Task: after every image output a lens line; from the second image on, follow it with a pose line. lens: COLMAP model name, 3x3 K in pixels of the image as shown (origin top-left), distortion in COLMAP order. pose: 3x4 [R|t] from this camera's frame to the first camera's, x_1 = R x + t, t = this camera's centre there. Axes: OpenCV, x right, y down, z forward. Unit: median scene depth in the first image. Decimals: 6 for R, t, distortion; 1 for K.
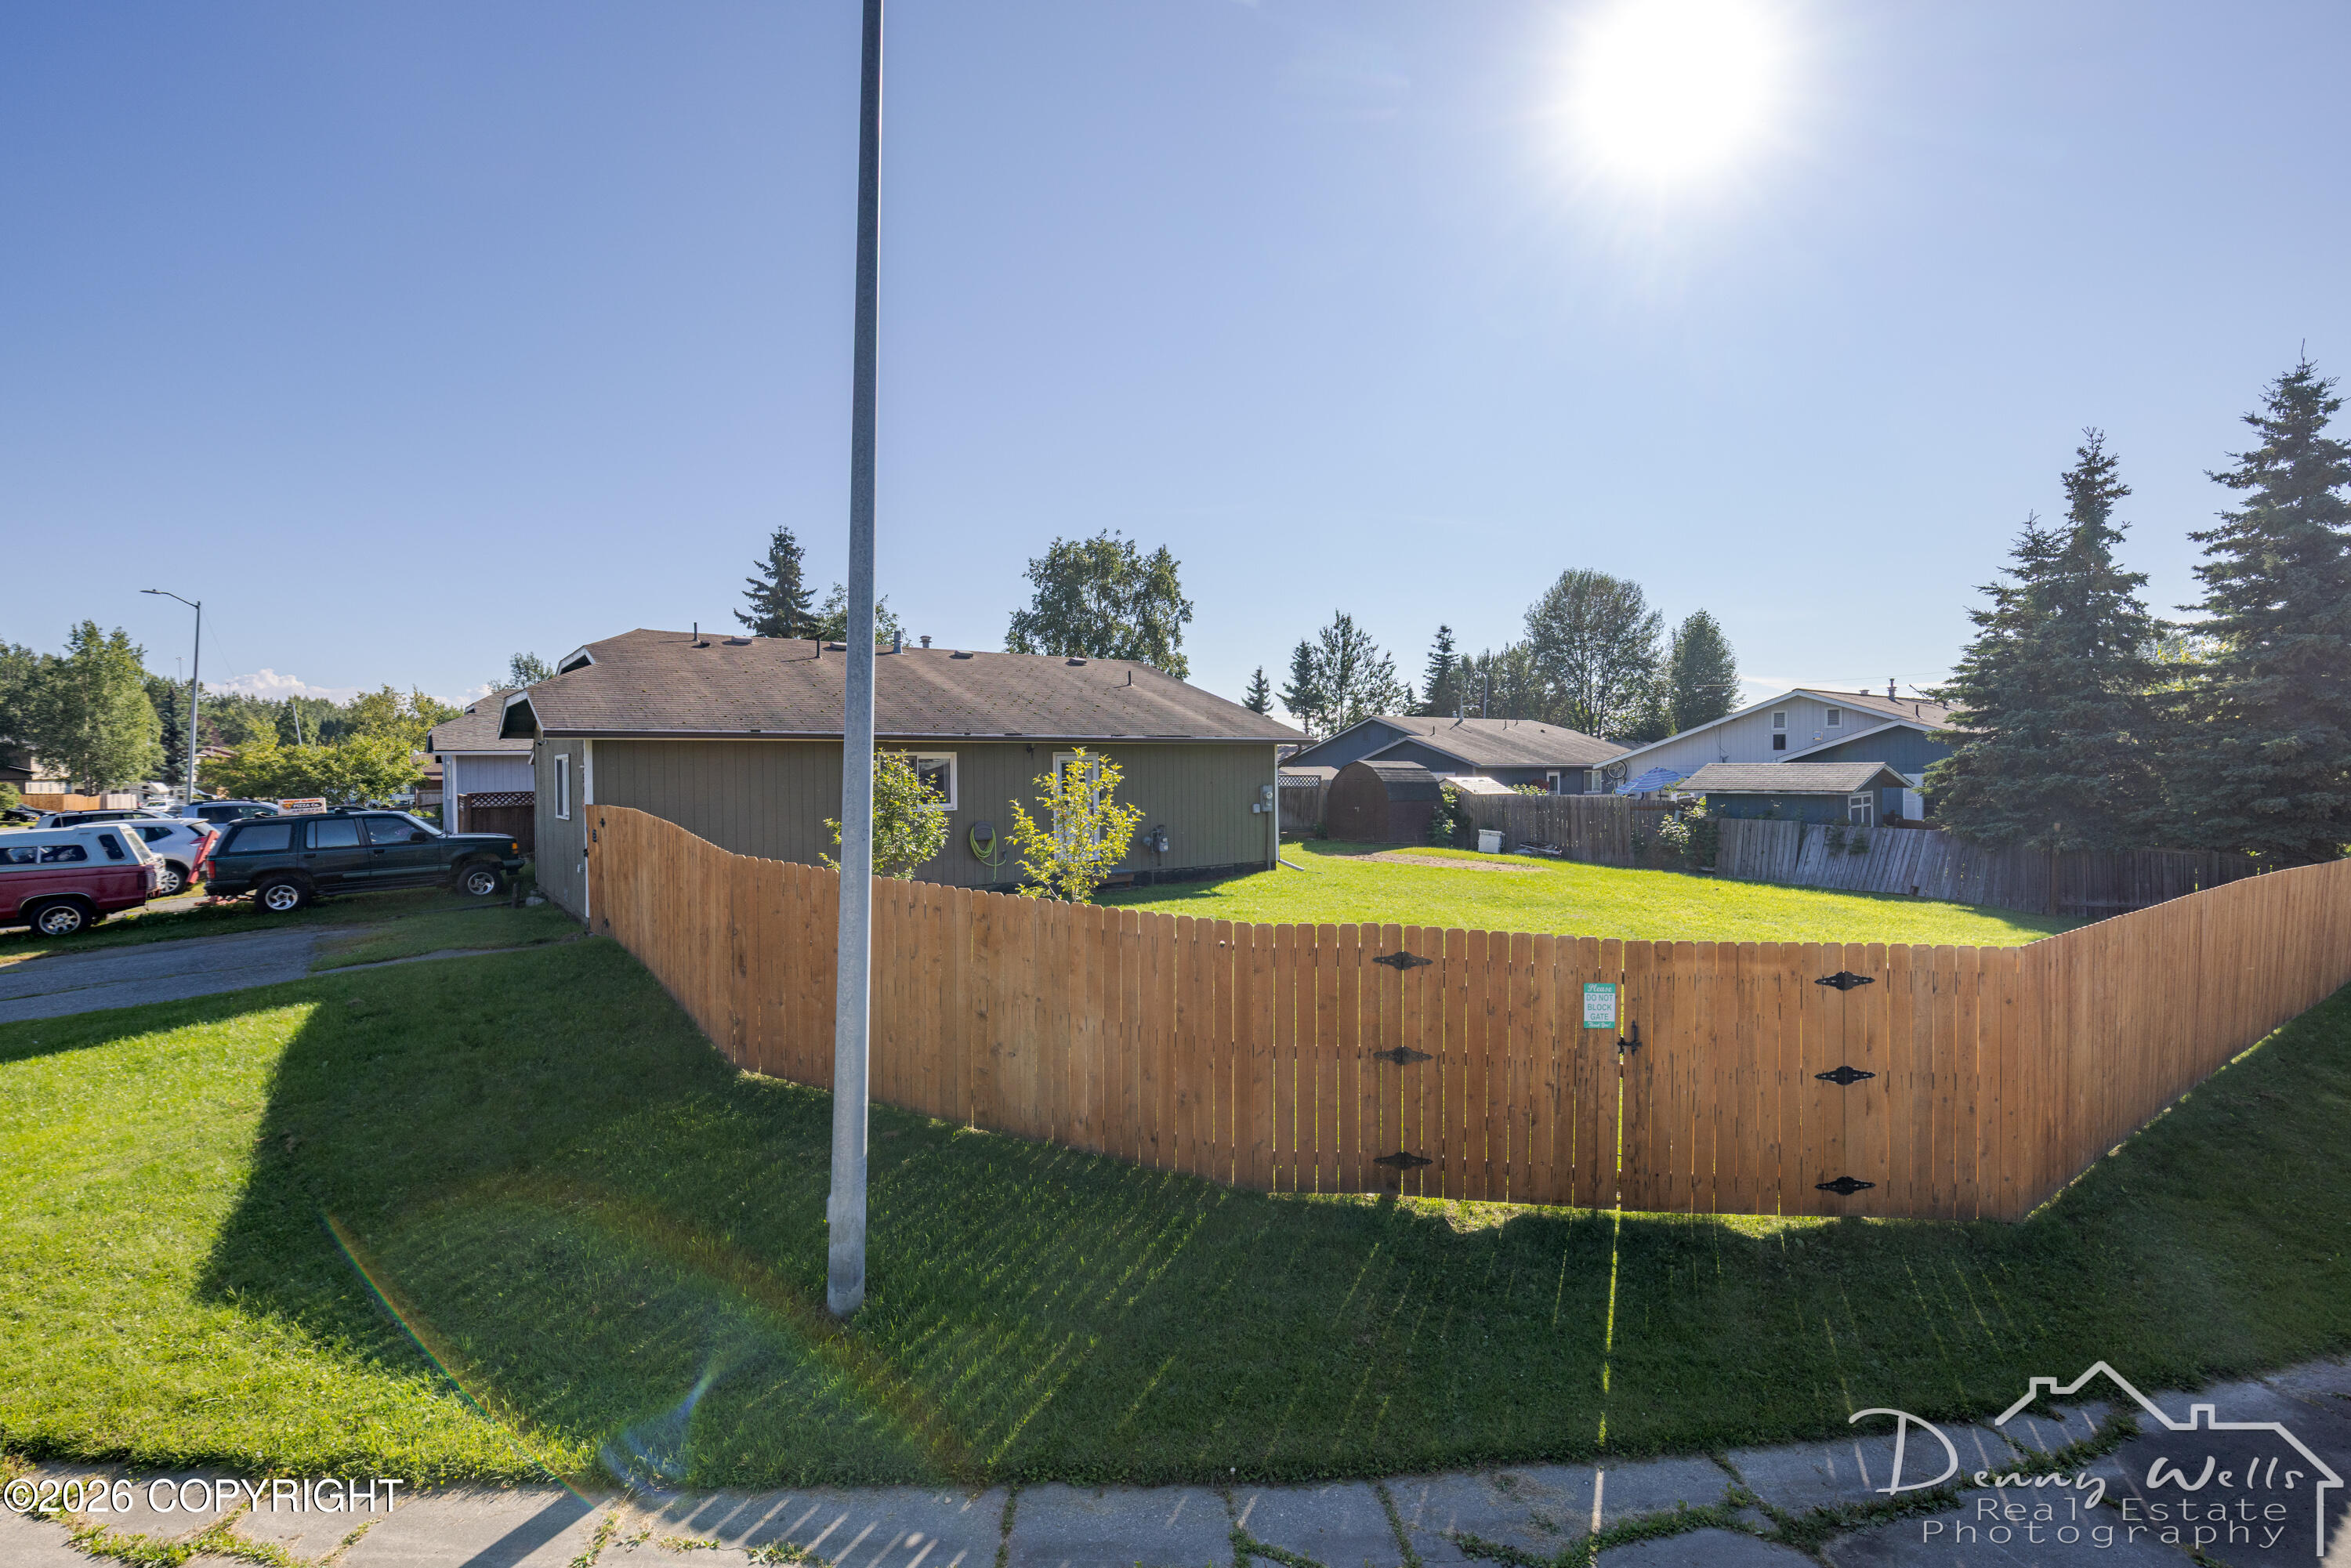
lens RADIAL K [[1044.8, 0, 1175.5], [0, 1044.8, 784.0], [0, 0, 1]] dist [-0.001572, -0.000398]
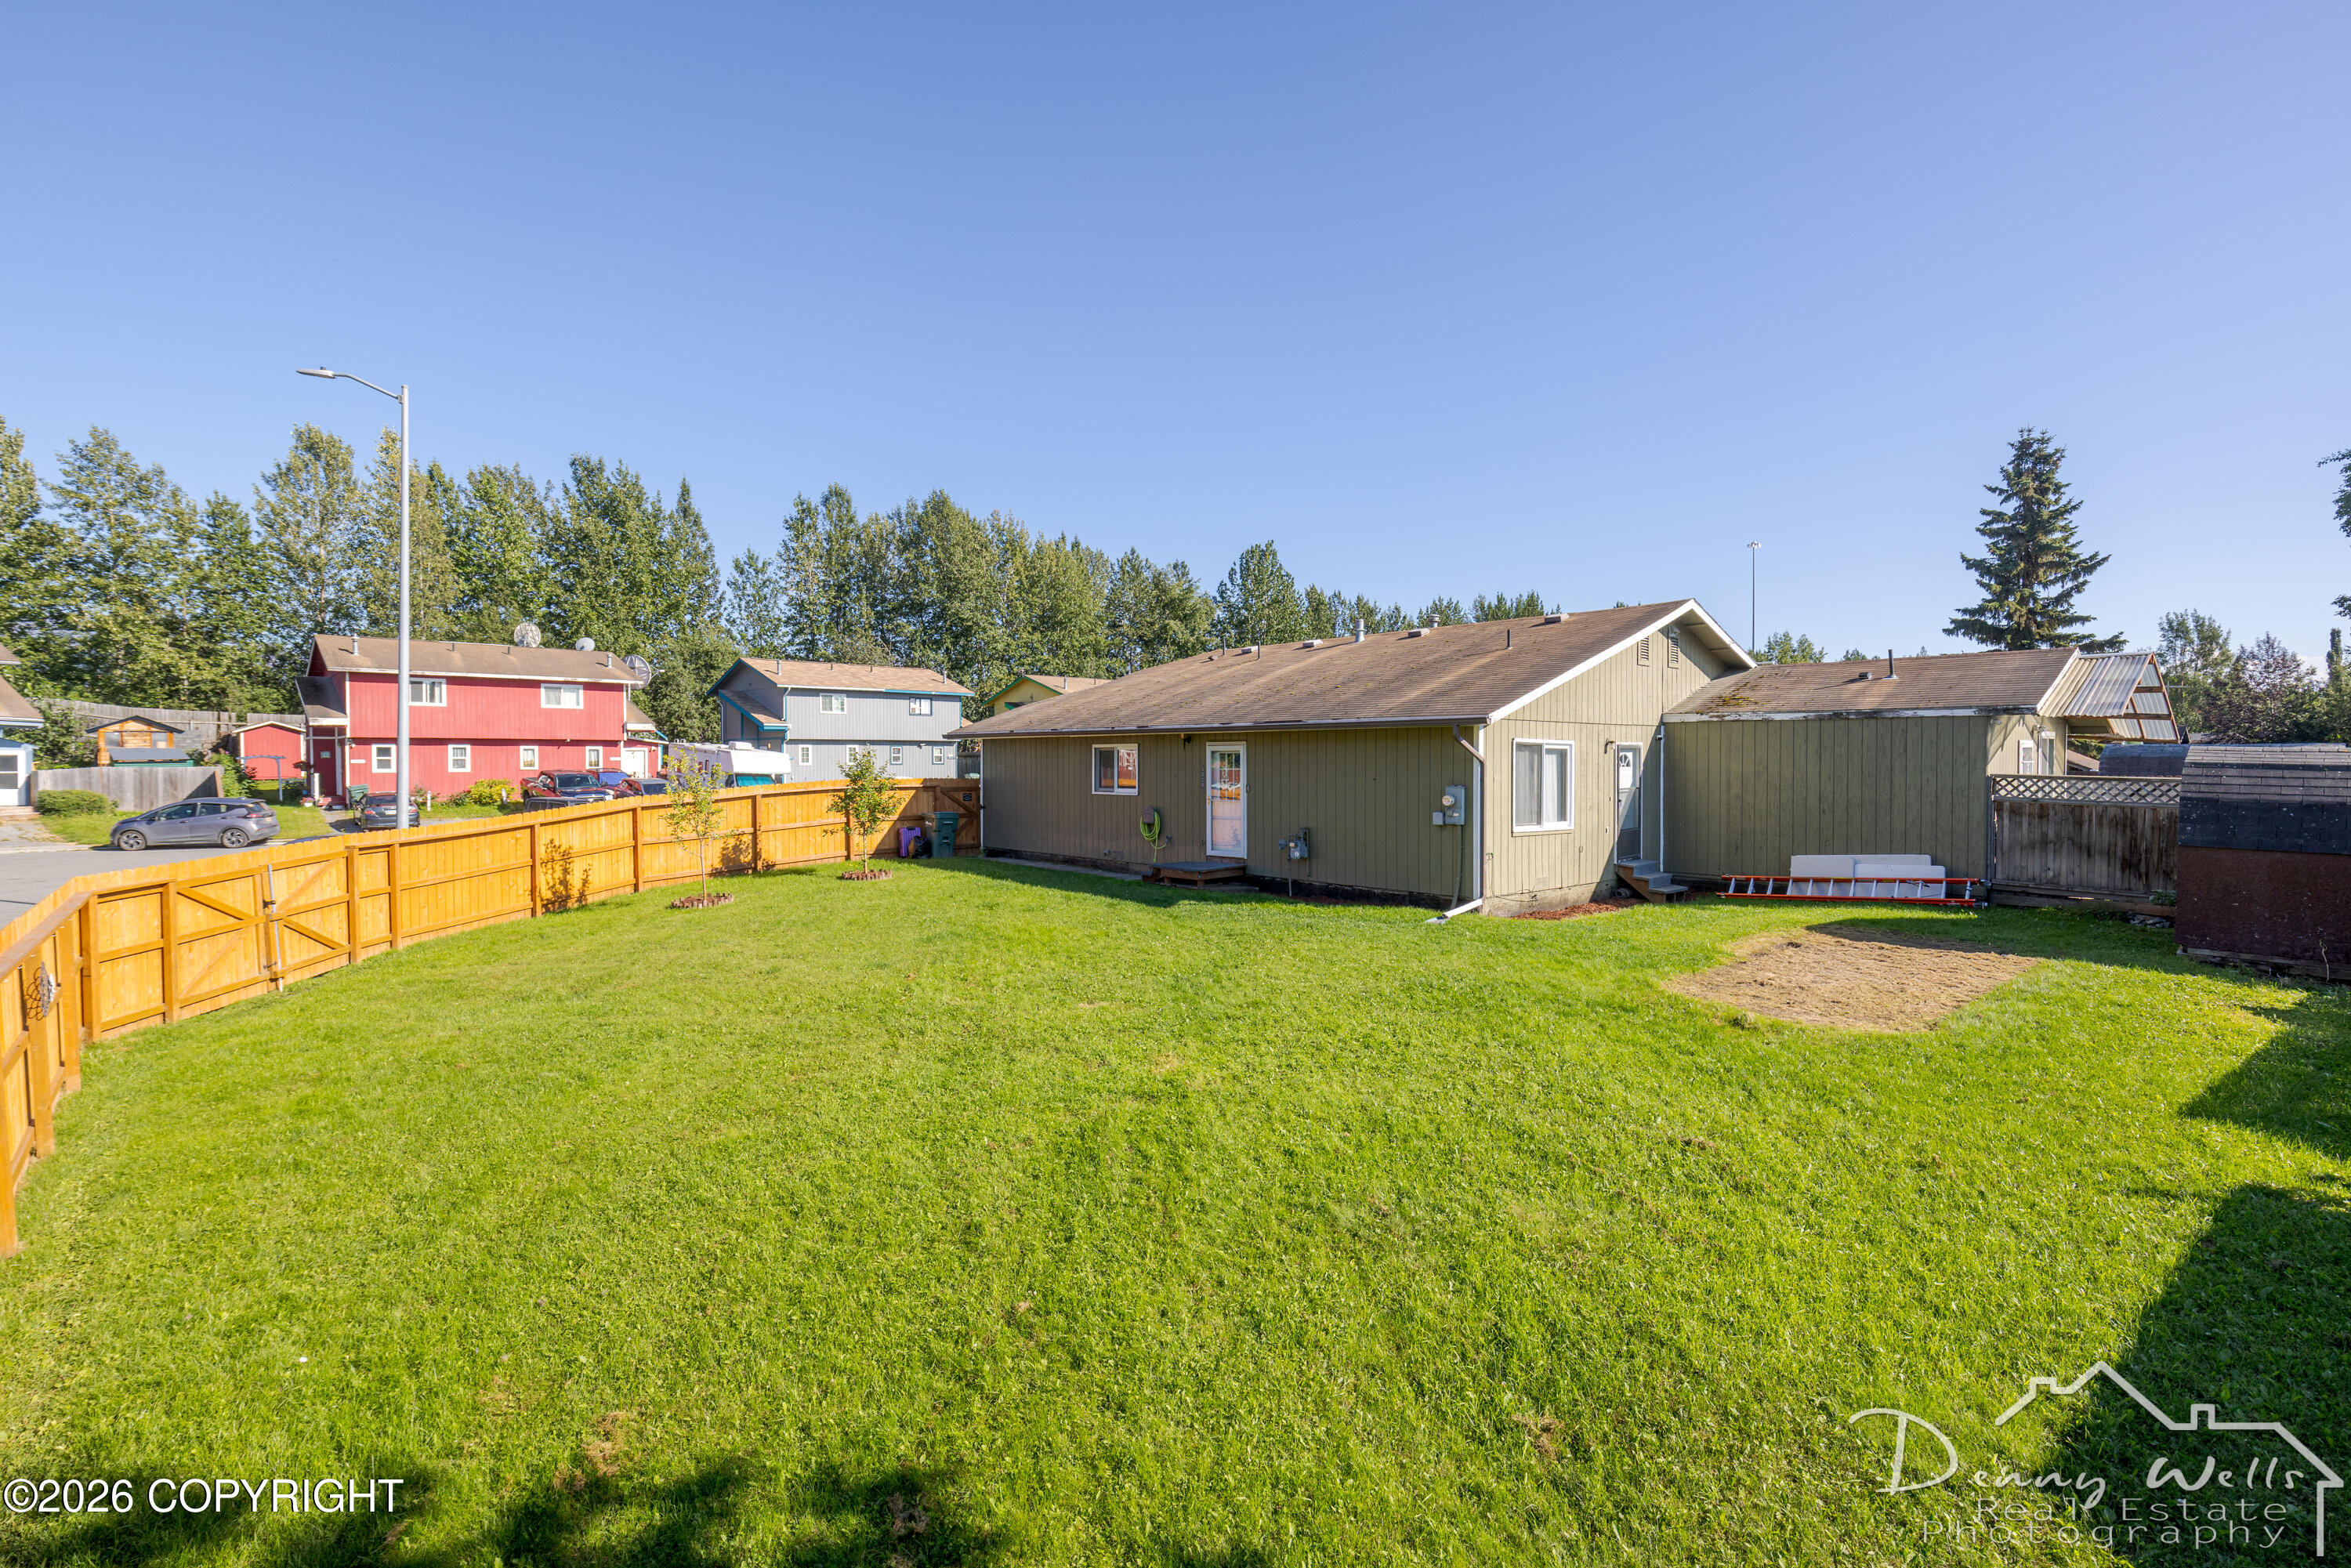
lens RADIAL K [[1083.4, 0, 1175.5], [0, 1083.4, 784.0], [0, 0, 1]] dist [-0.000367, -0.000902]
pose [[0.095703, 0.030058, -0.994956, 0.777292], [-0.014675, 0.999478, 0.028783, -0.017993], [0.995302, 0.011846, 0.096094, 0.753029]]
